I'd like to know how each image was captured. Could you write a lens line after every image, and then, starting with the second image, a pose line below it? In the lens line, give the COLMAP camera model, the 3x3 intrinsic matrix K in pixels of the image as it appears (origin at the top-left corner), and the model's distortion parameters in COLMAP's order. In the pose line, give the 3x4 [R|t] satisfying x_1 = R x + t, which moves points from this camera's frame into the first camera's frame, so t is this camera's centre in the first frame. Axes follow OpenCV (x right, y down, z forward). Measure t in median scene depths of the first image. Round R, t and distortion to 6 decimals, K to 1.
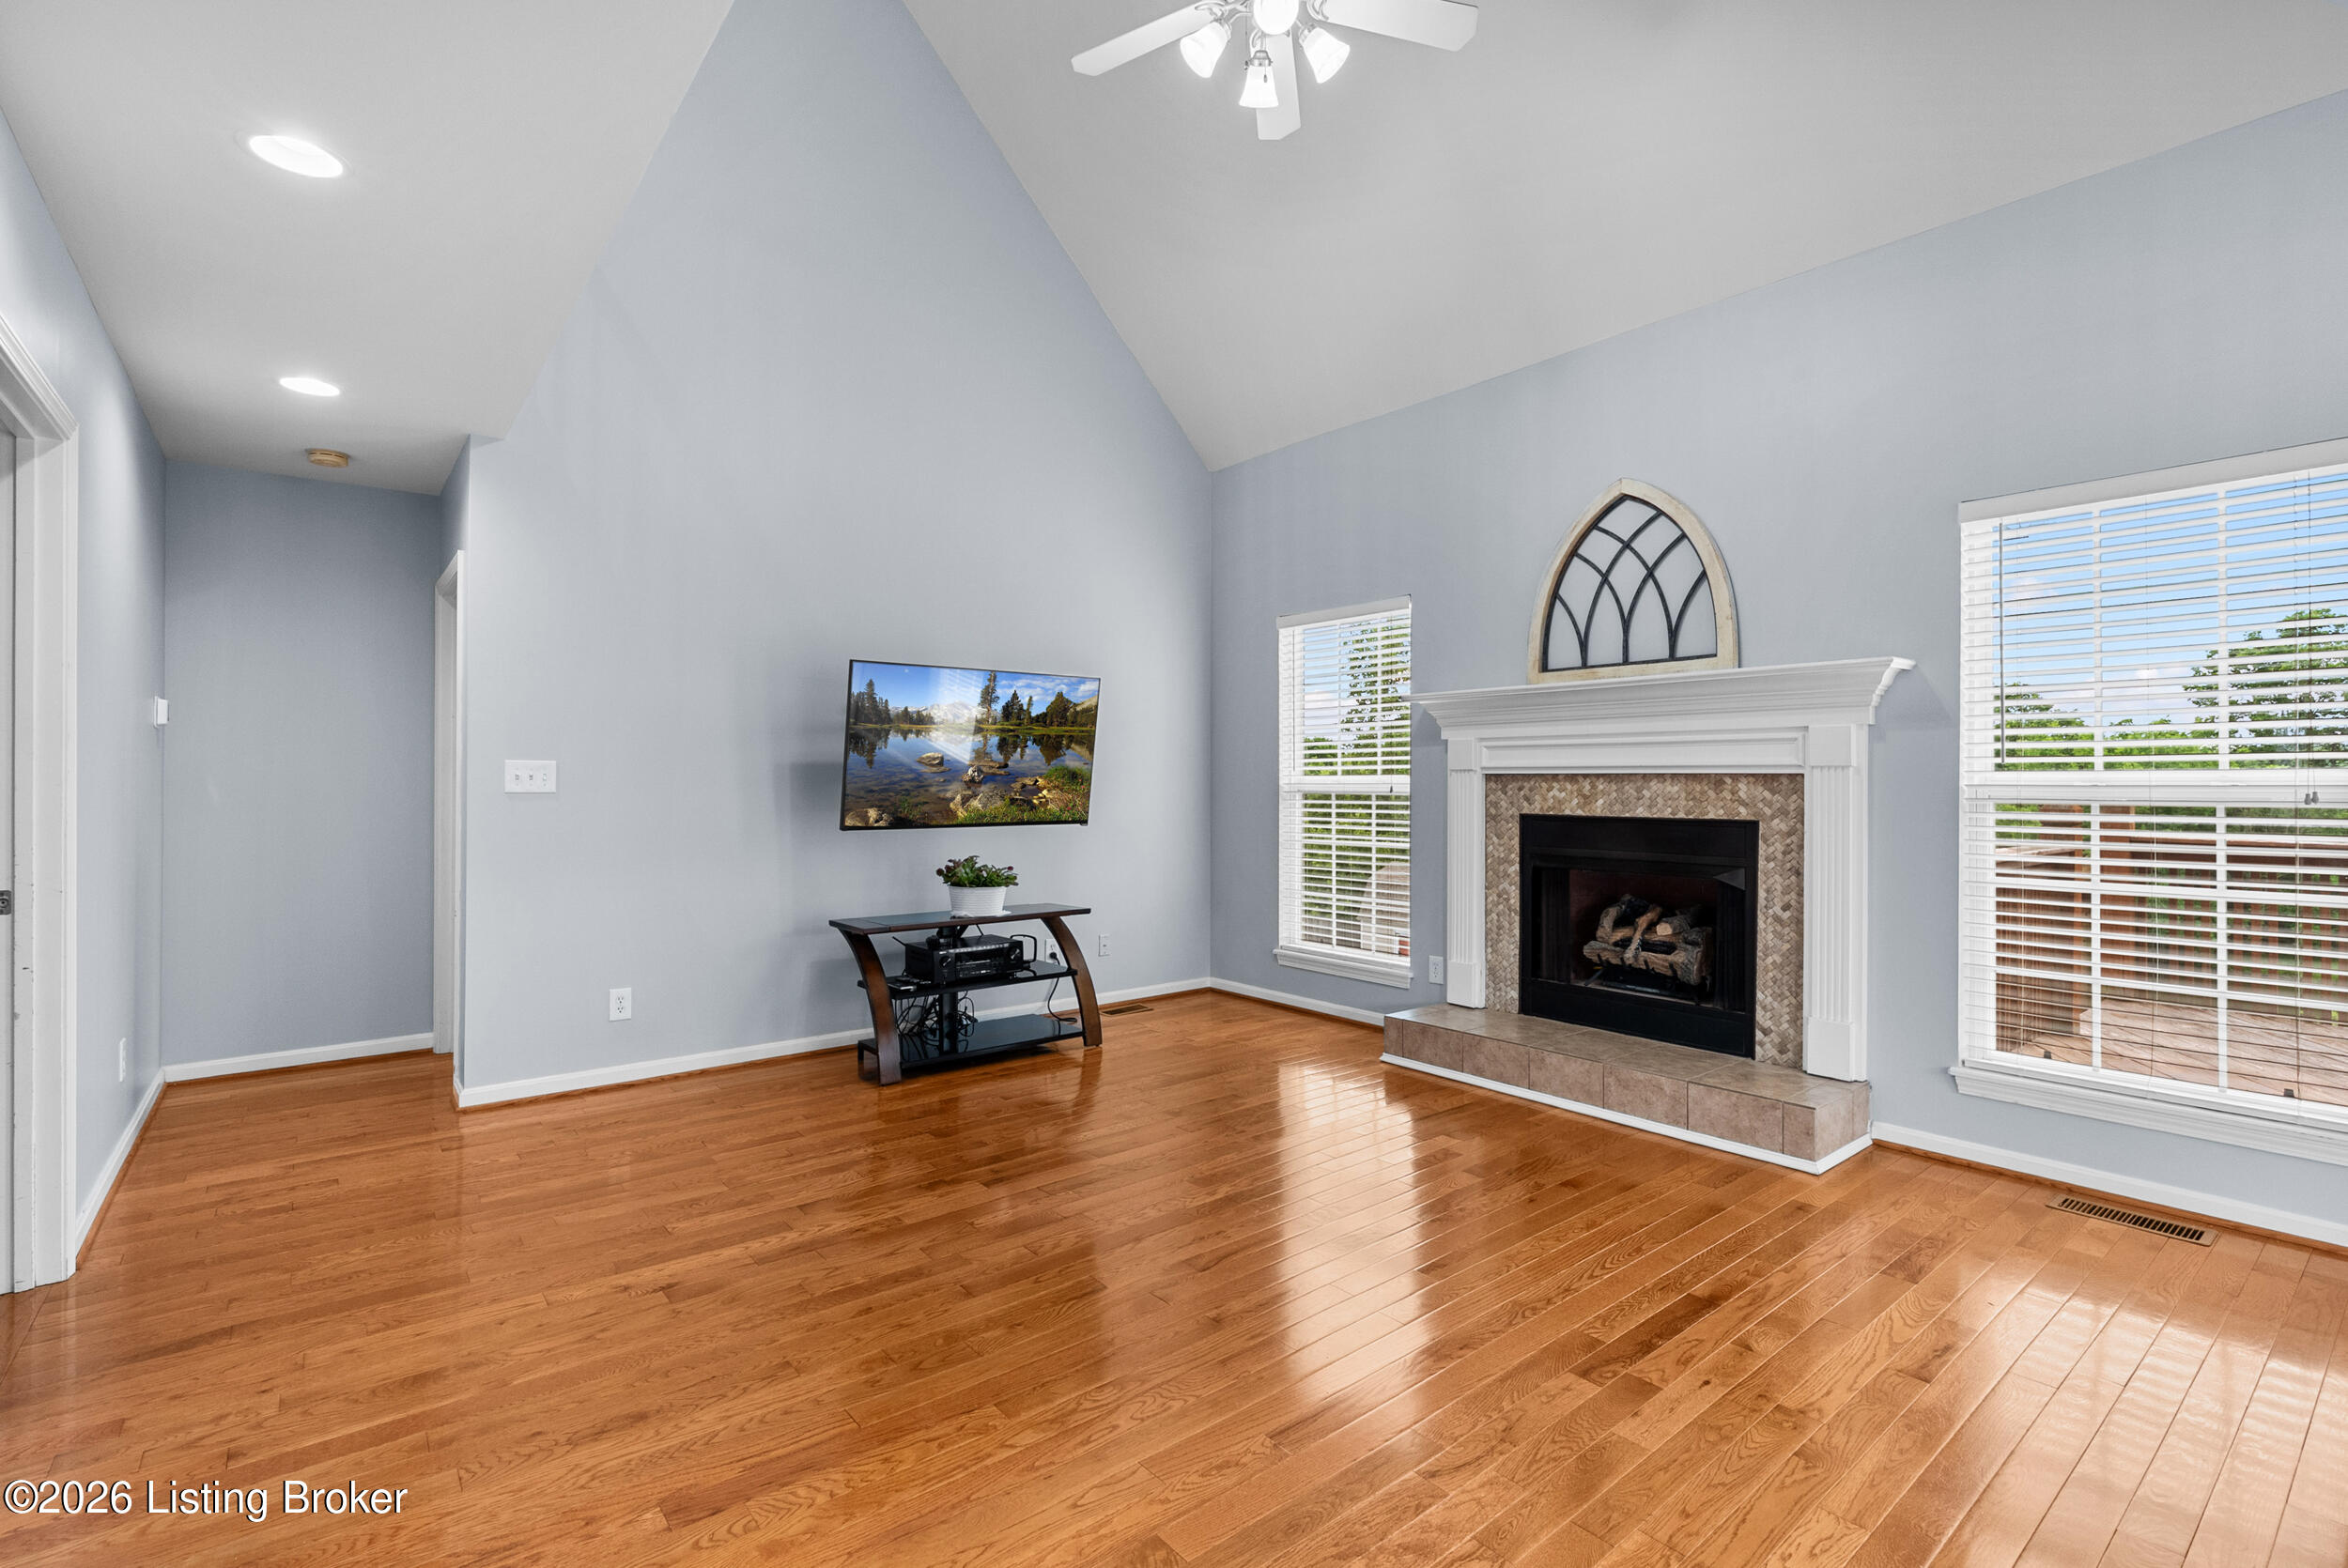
lens RADIAL K [[1078.9, 0, 1151.6], [0, 1078.9, 778.5], [0, 0, 1]] dist [-0.006428, 0.001909]
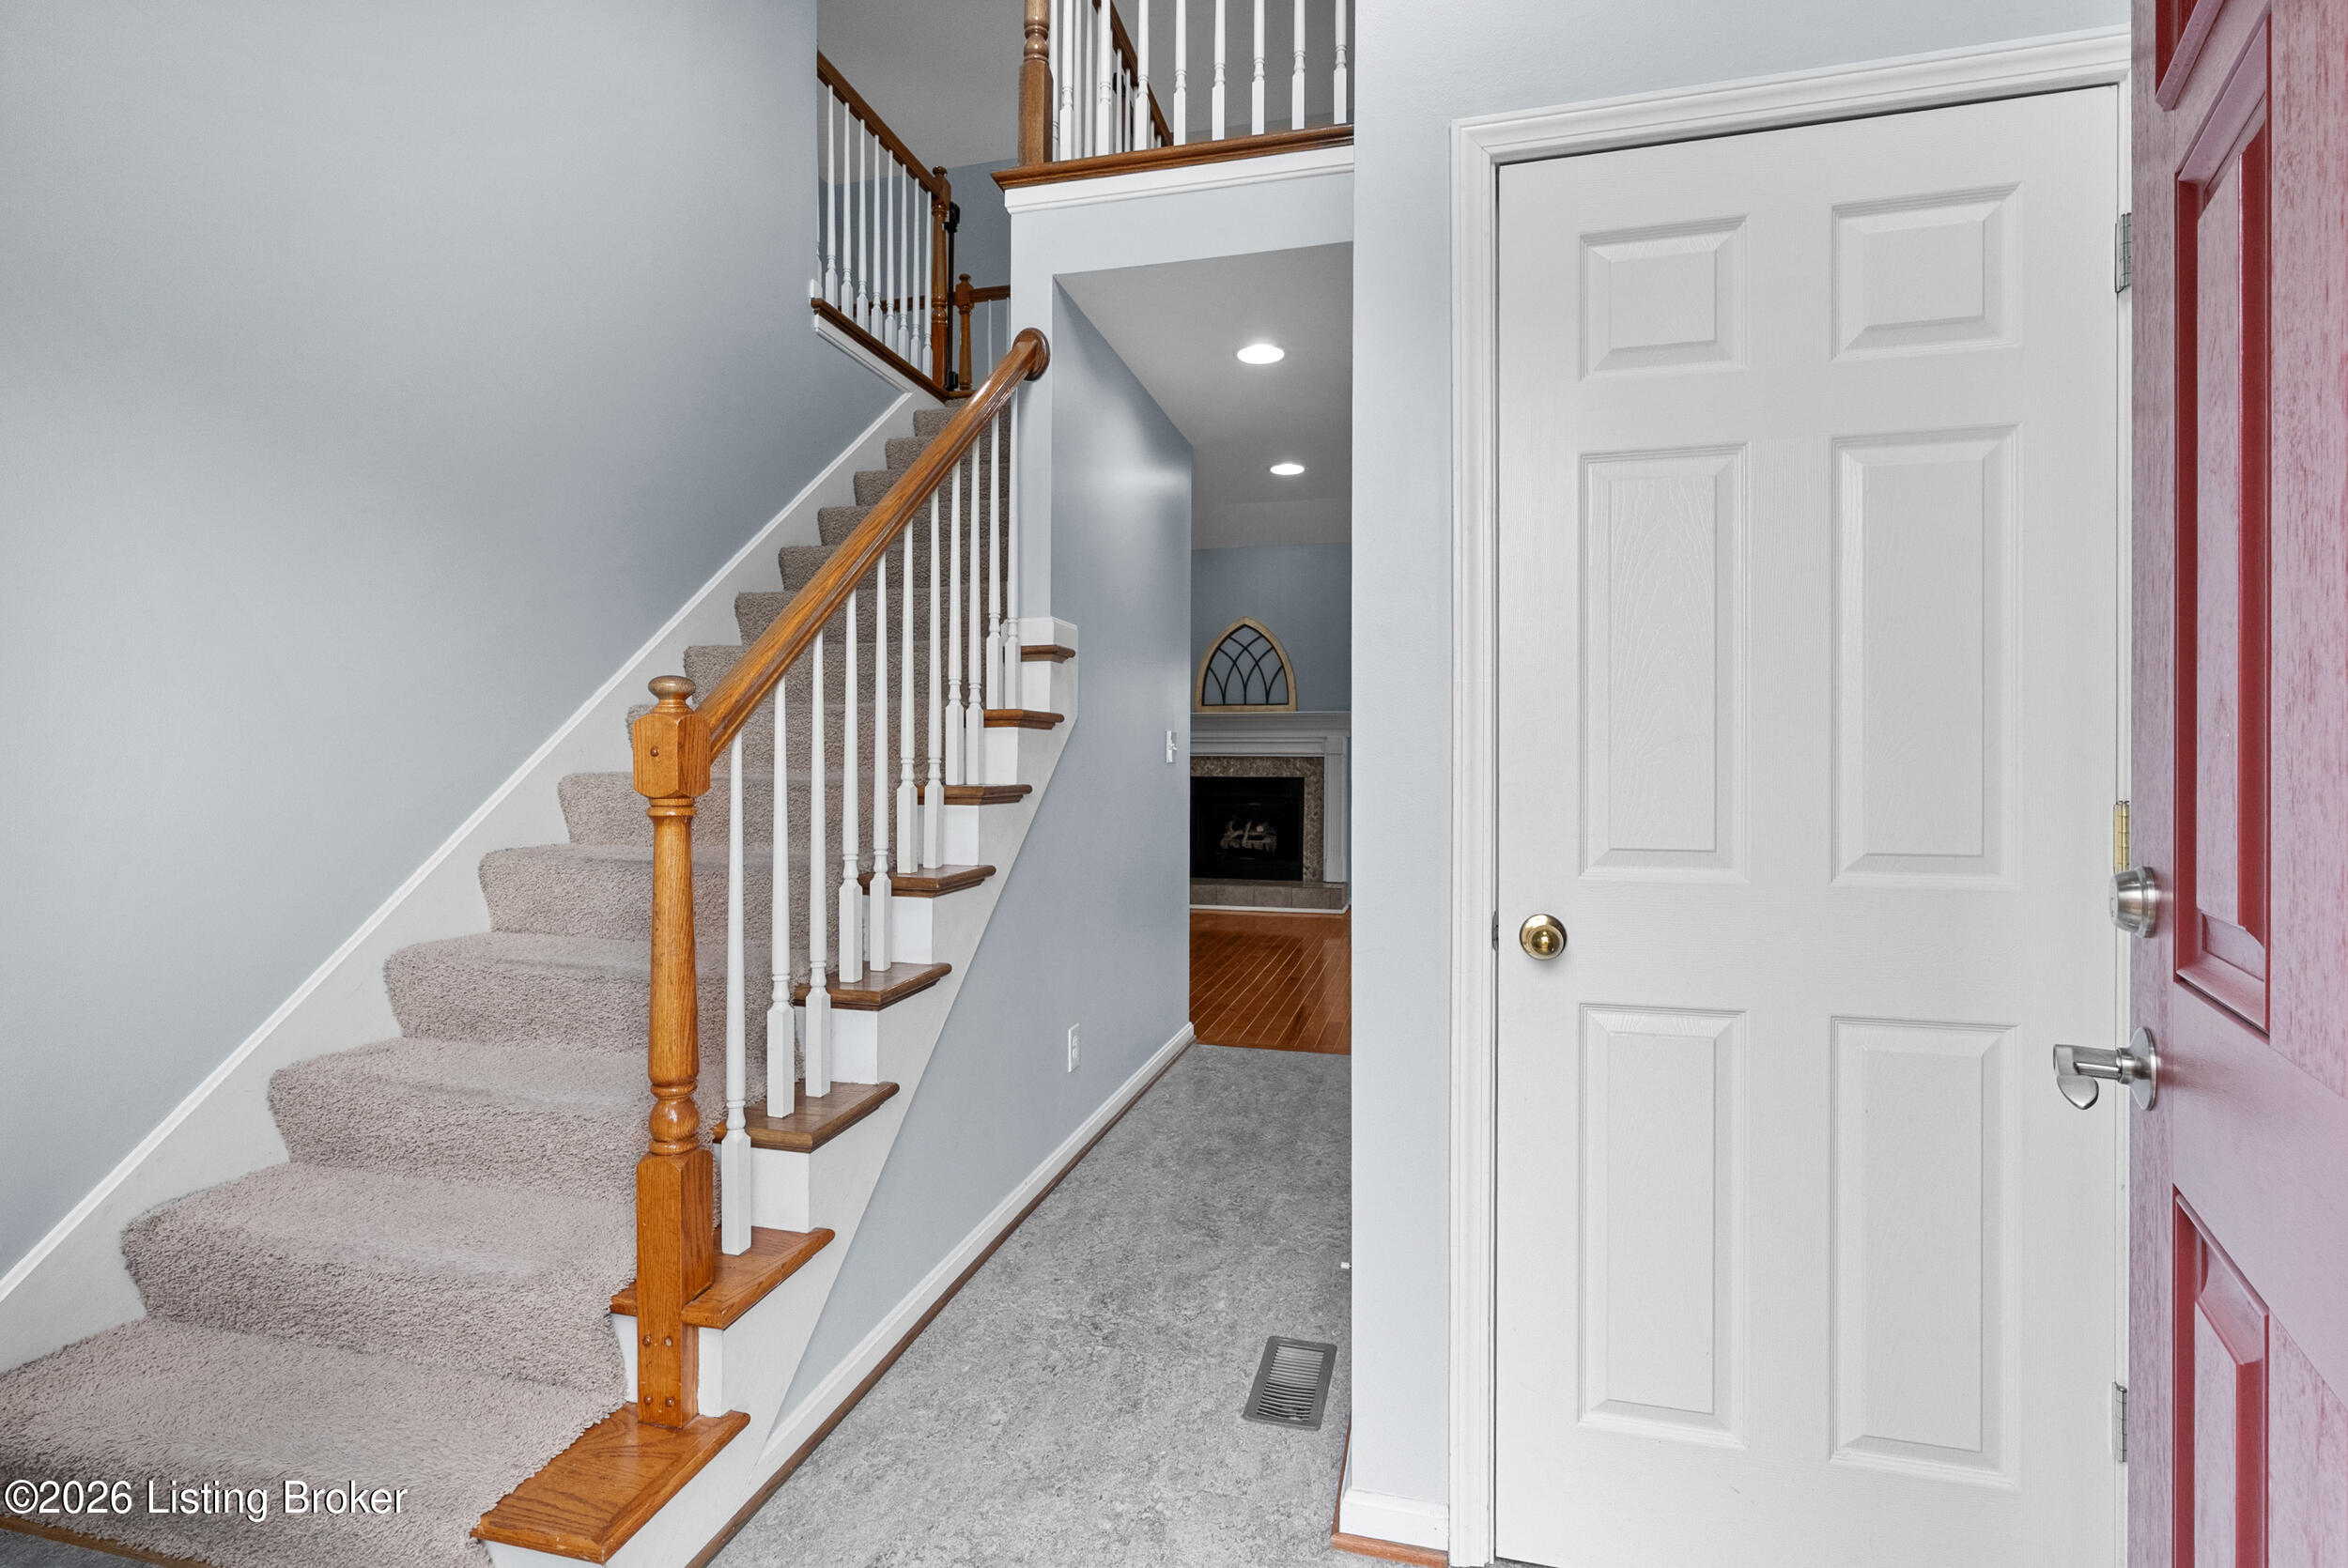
lens RADIAL K [[1078.9, 0, 1165.4], [0, 1078.9, 780.1], [0, 0, 1]] dist [-0.006428, 0.001909]
pose [[0.792582, -0.004685, 0.609748, -0.987847], [-0.004678, 0.999894, 0.013765, 0.013448], [-0.609748, -0.013762, 0.792476, -0.592997]]
